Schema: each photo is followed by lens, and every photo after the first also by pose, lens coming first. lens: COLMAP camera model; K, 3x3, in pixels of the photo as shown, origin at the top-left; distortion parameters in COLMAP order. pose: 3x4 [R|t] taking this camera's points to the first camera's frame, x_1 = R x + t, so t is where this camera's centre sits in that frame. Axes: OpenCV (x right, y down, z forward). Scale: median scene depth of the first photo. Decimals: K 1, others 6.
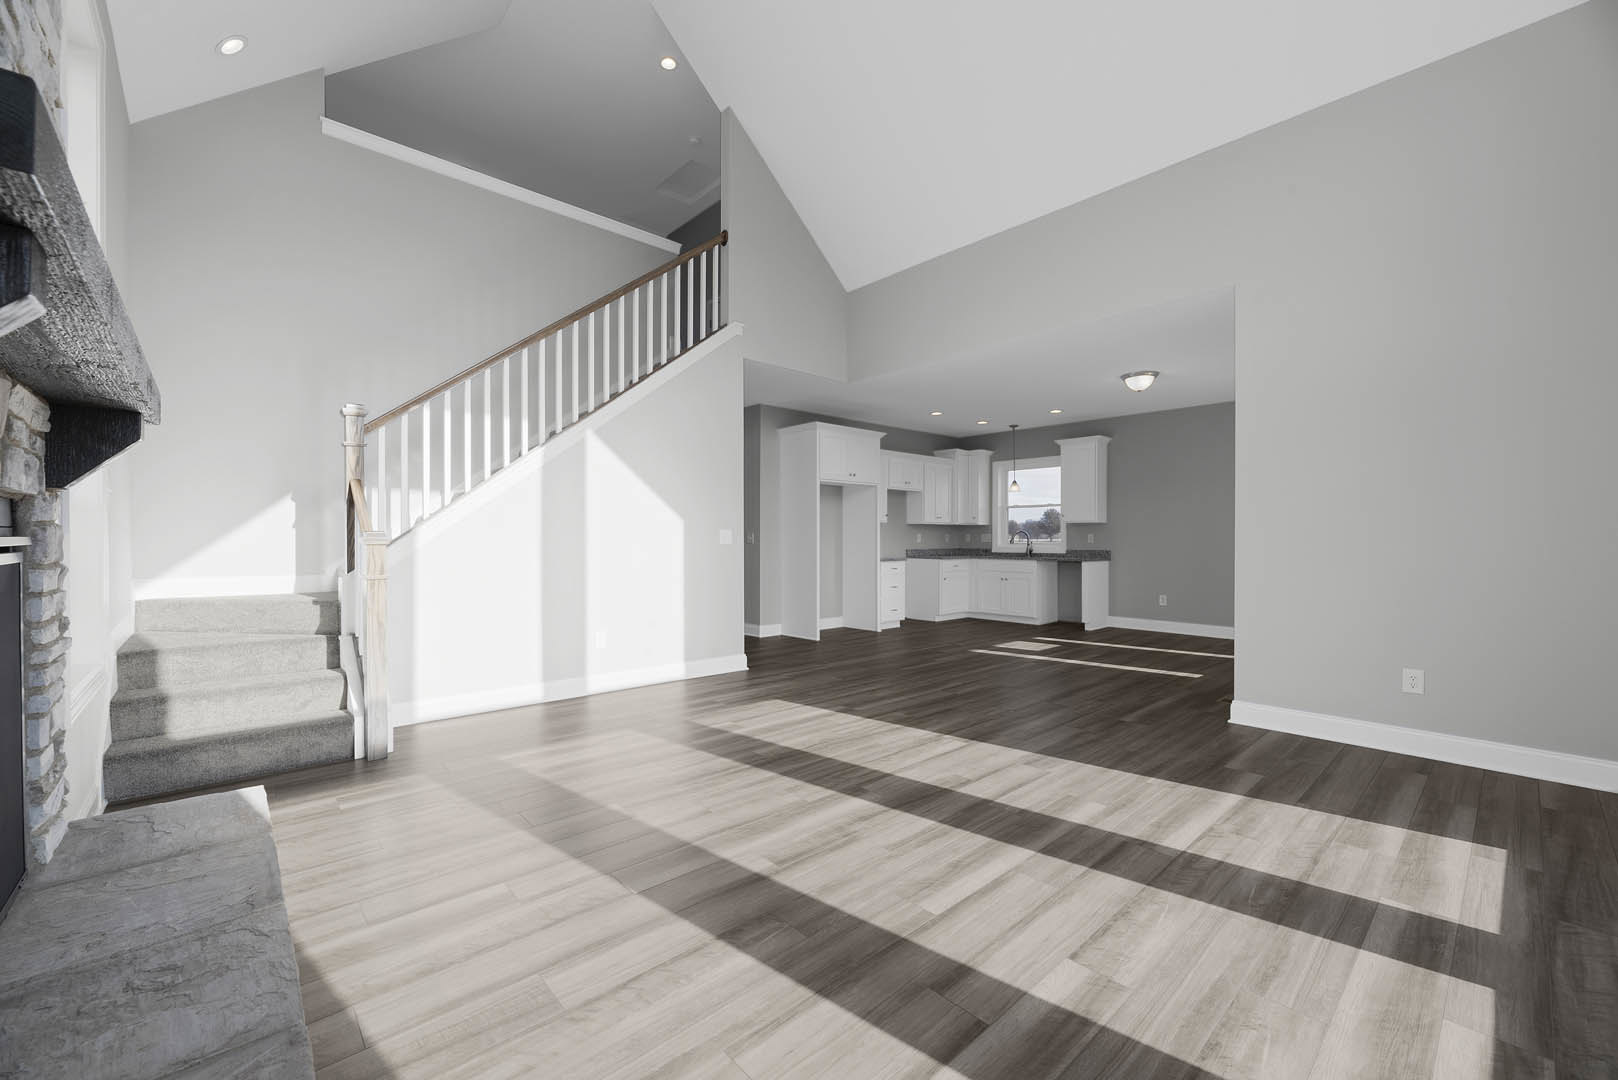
lens RADIAL K [[654.9, 0, 804.2], [0, 654.9, 543.1], [0, 0, 1]] dist [-0.002234, -0.001362]
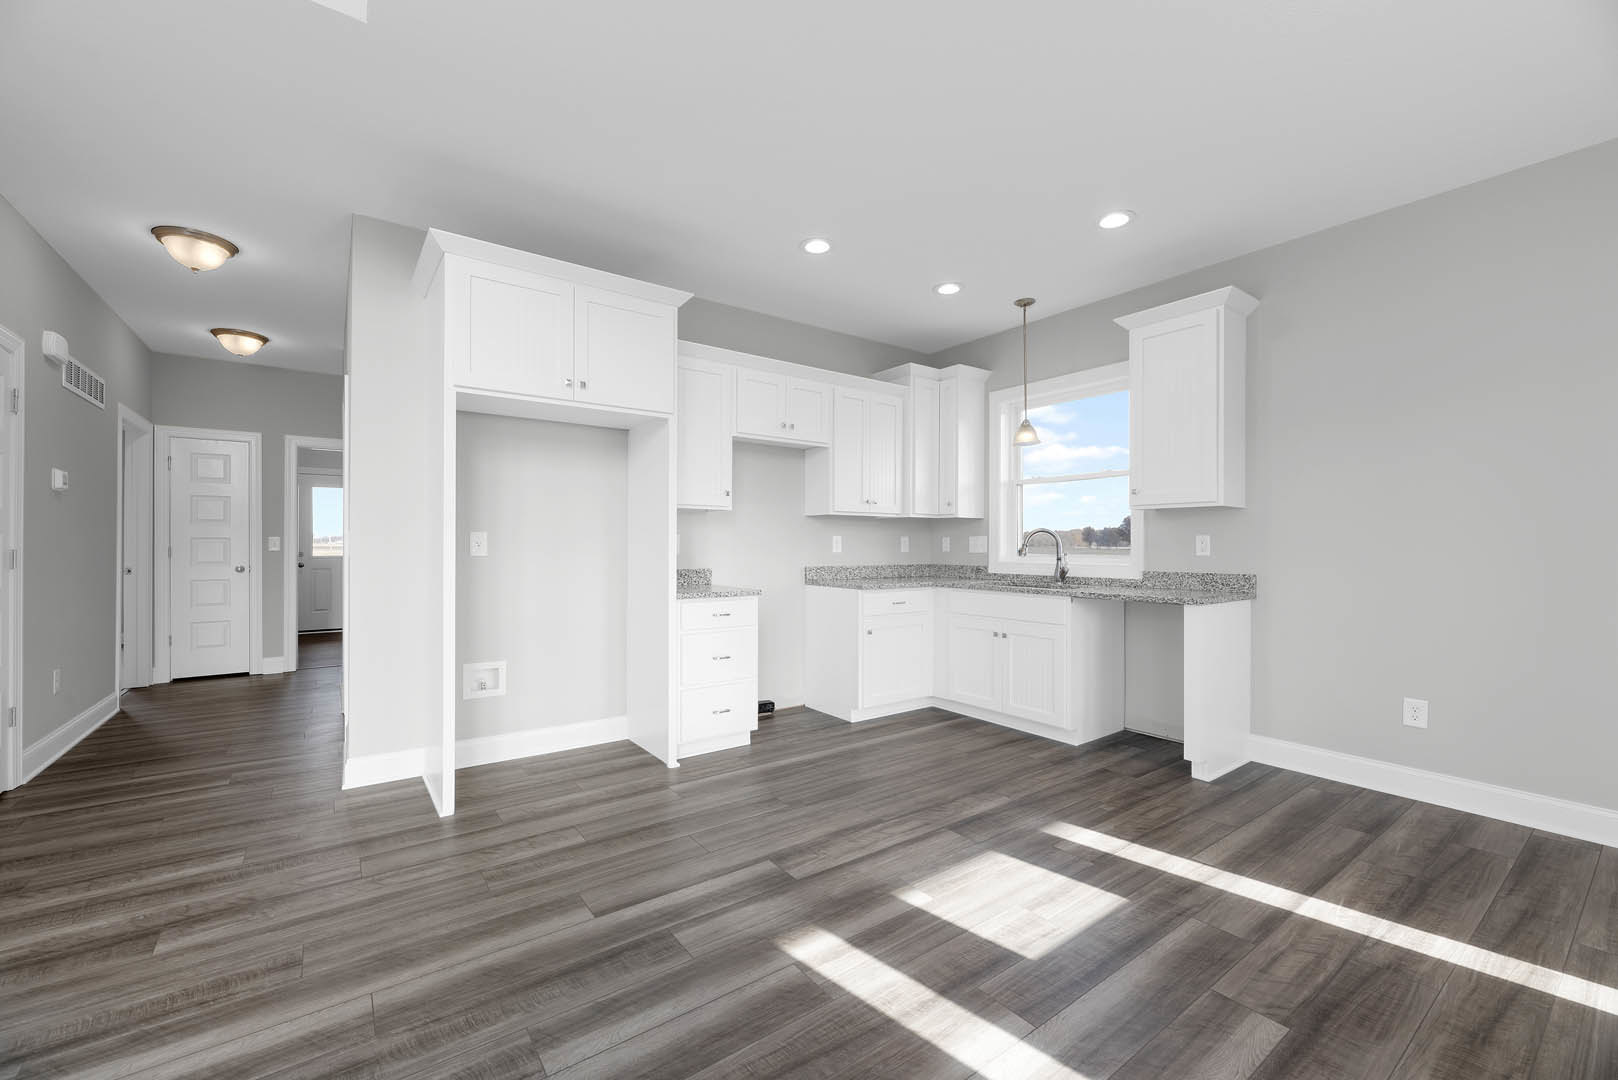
lens RADIAL K [[654.9, 0, 804.1], [0, 654.9, 542.8], [0, 0, 1]] dist [-0.002234, -0.001362]
pose [[0.994688, 0.002629, -0.102898, 0.217284], [-0.003704, 0.999941, -0.010255, -0.003812], [0.102865, 0.010582, 0.994639, 0.534911]]
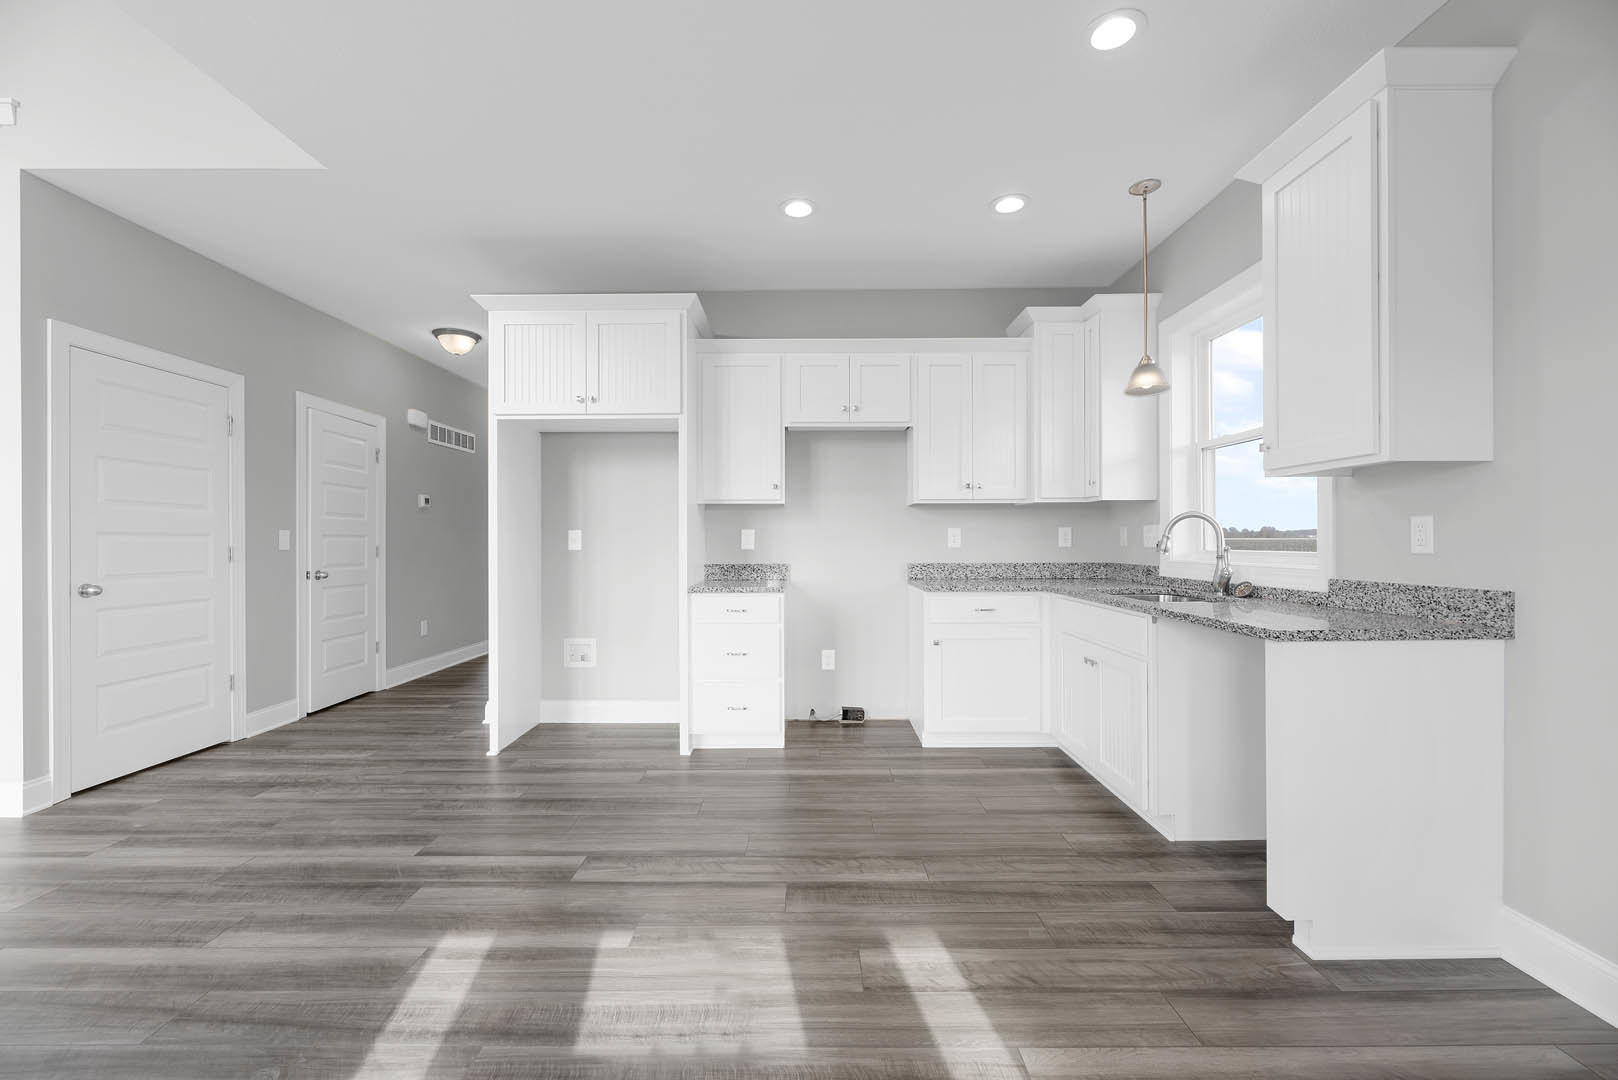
lens RADIAL K [[654.9, 0, 801.0], [0, 654.9, 537.2], [0, 0, 1]] dist [-0.002234, -0.001362]
pose [[0.737699, -0.006018, -0.675103, 0.420892], [0.000179, 0.999962, -0.008718, -0.004514], [0.675130, 0.006310, 0.737672, 0.662107]]
